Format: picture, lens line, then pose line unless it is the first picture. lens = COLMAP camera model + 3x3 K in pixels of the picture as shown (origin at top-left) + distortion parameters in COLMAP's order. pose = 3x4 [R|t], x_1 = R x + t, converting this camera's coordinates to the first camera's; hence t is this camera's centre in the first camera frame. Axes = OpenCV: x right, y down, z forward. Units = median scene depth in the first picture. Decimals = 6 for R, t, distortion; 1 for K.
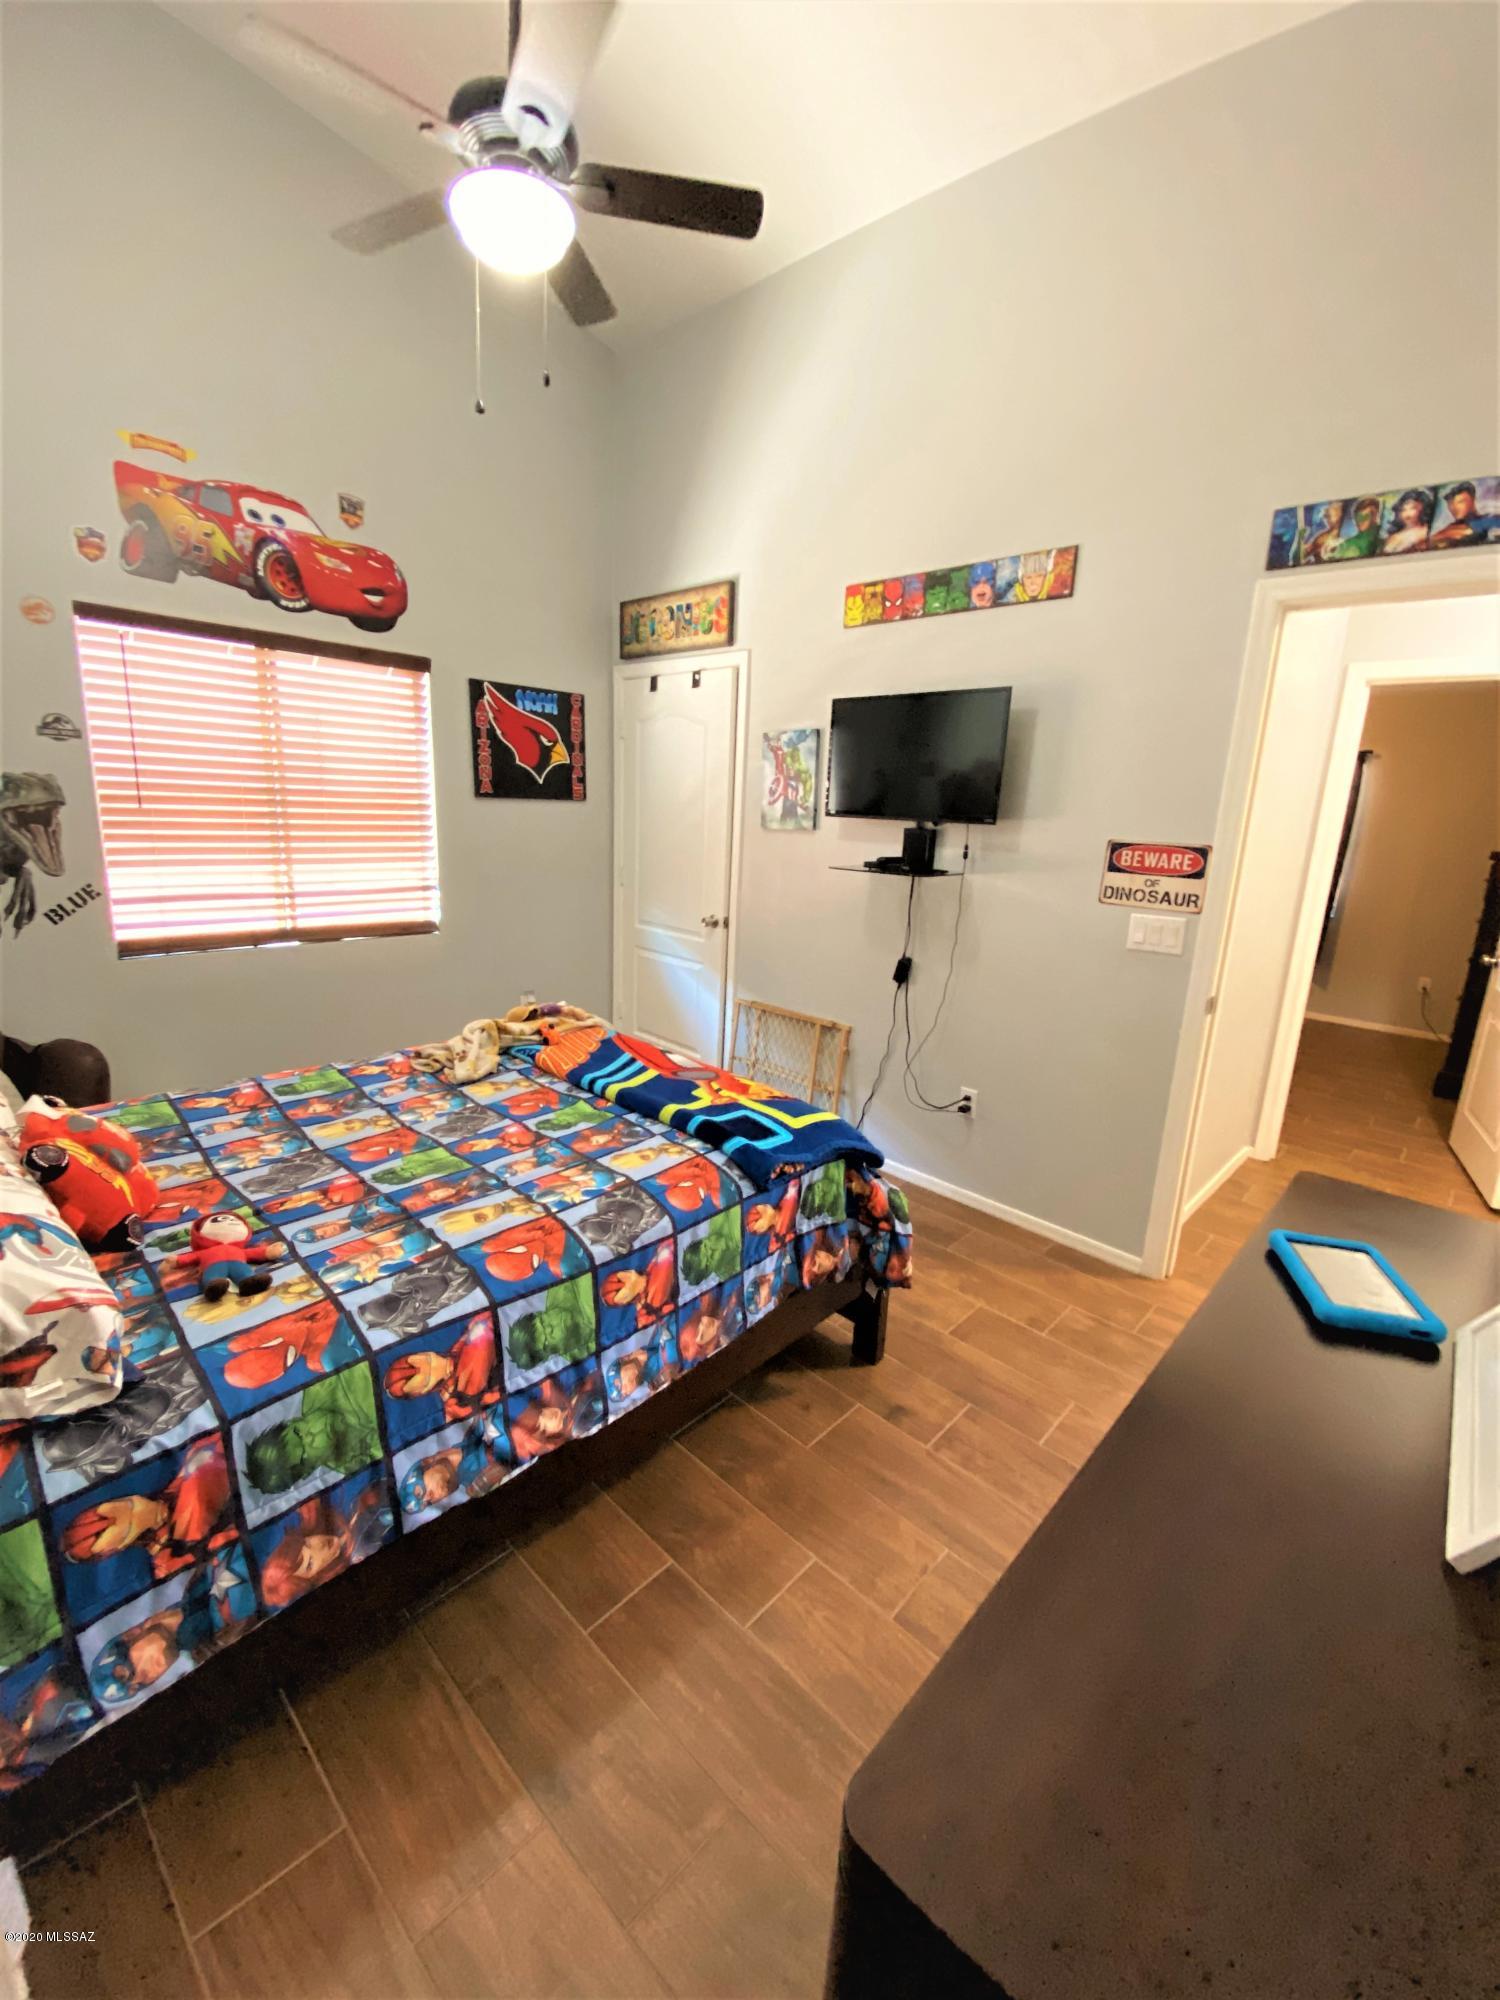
lens RADIAL K [[820.9, 0, 750.0], [0, 820.9, 1000.0], [0, 0, 1]] dist [0.022254, -0.025182]
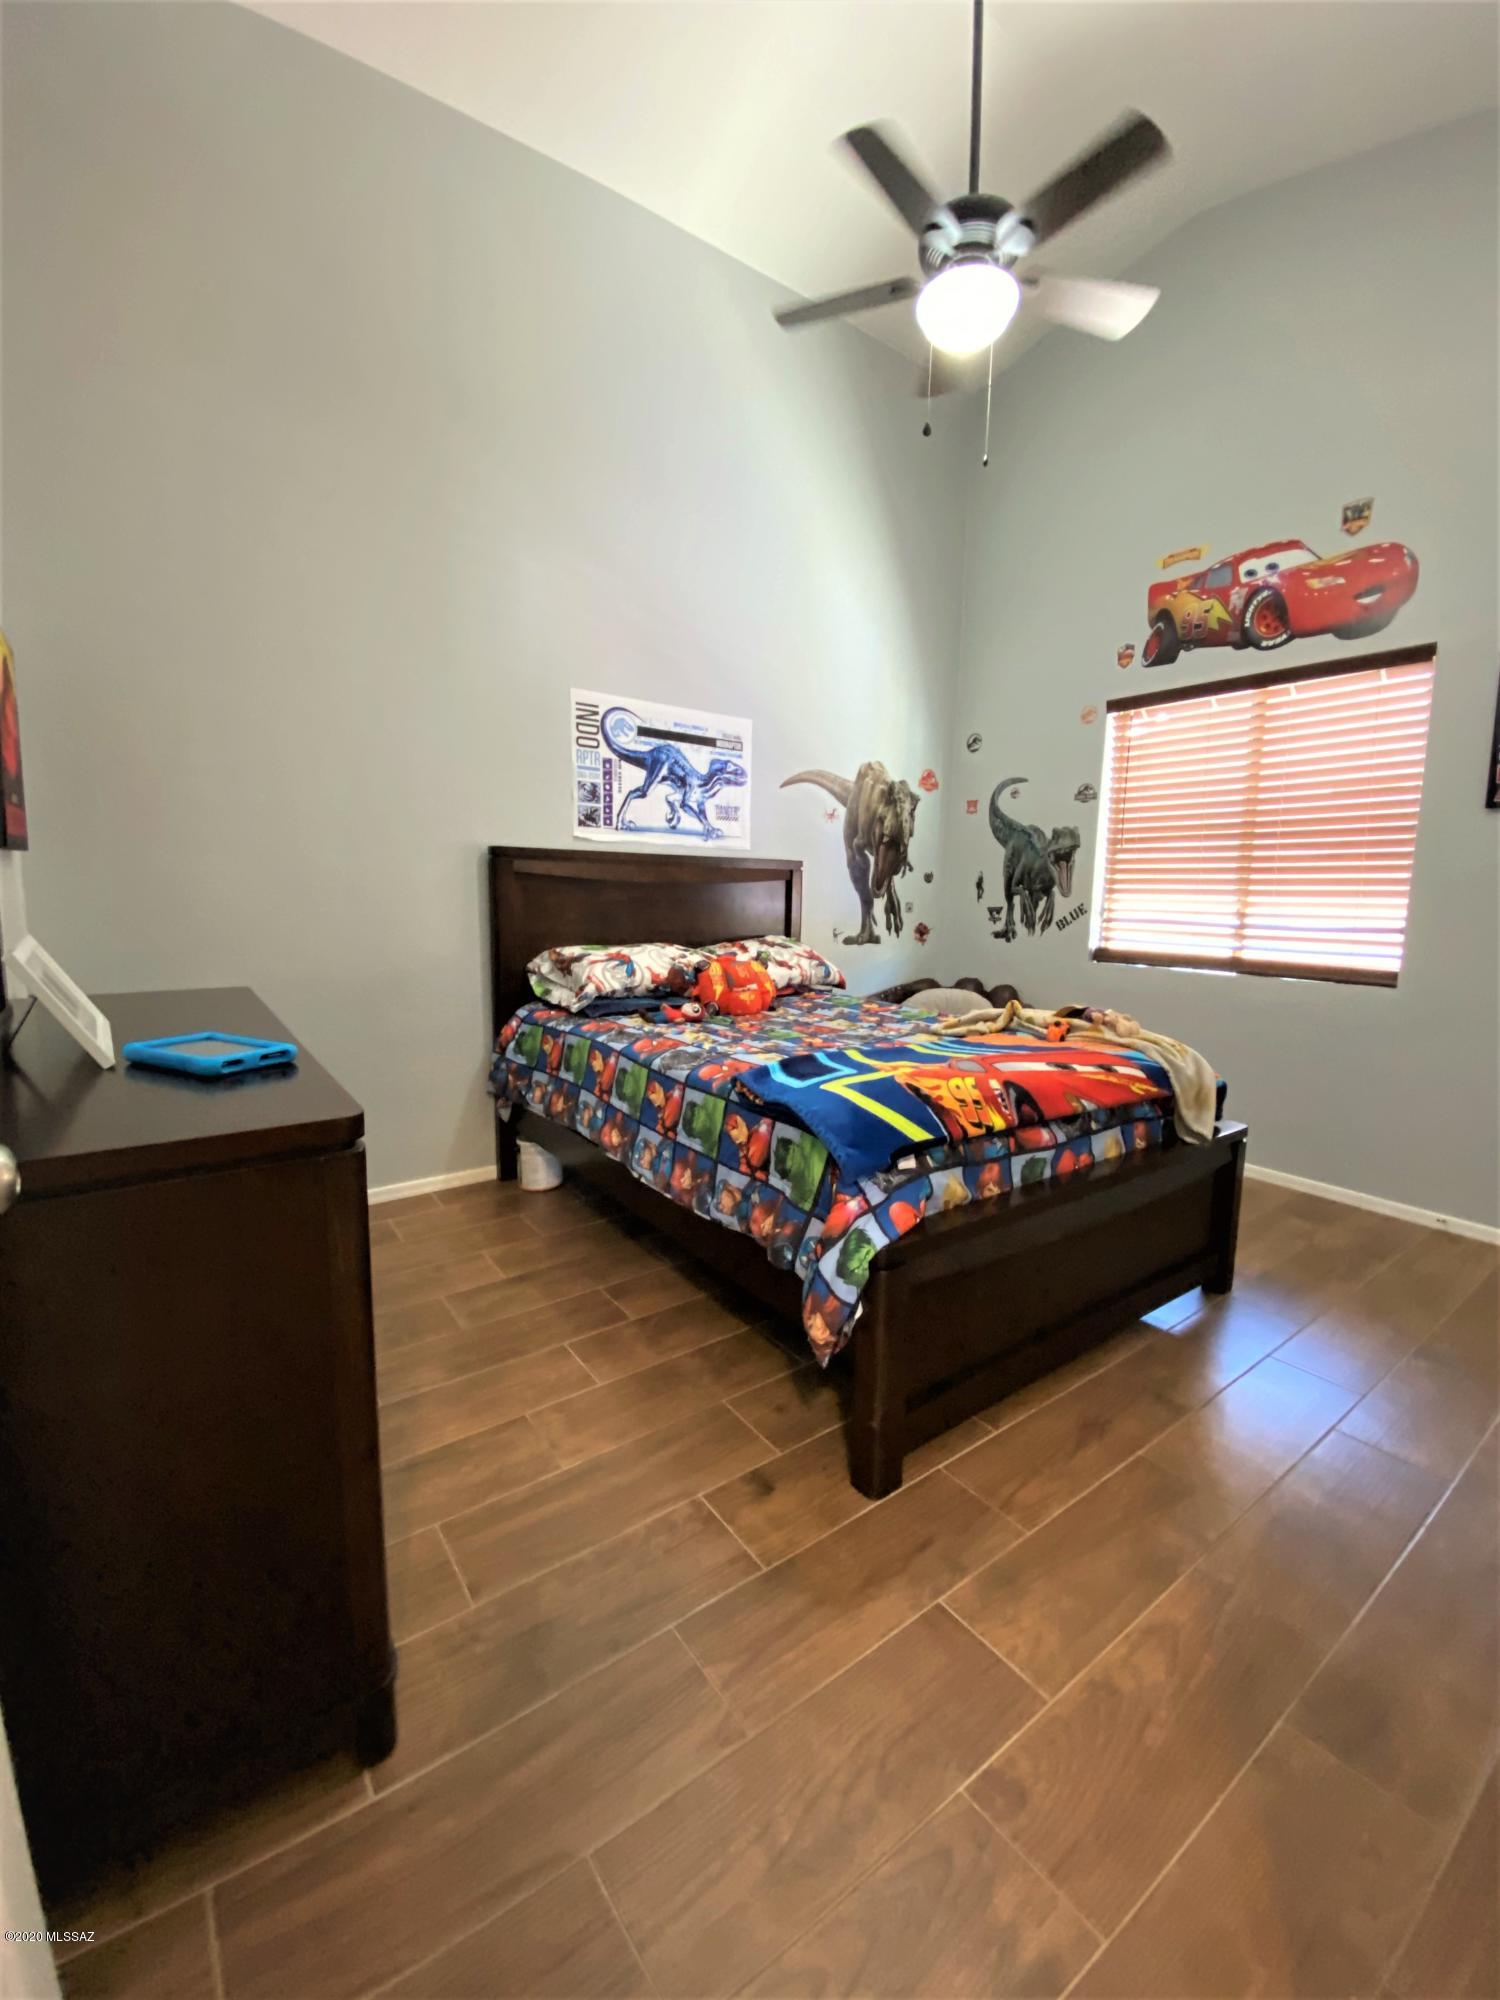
lens RADIAL K [[820.9, 0, 750.0], [0, 820.9, 1000.0], [0, 0, 1]] dist [0.022254, -0.025182]
pose [[-0.183938, 0.080837, -0.979608, 0.642586], [-0.253710, 0.958937, 0.126770, -0.019030], [0.949631, 0.271854, -0.155875, 0.705746]]
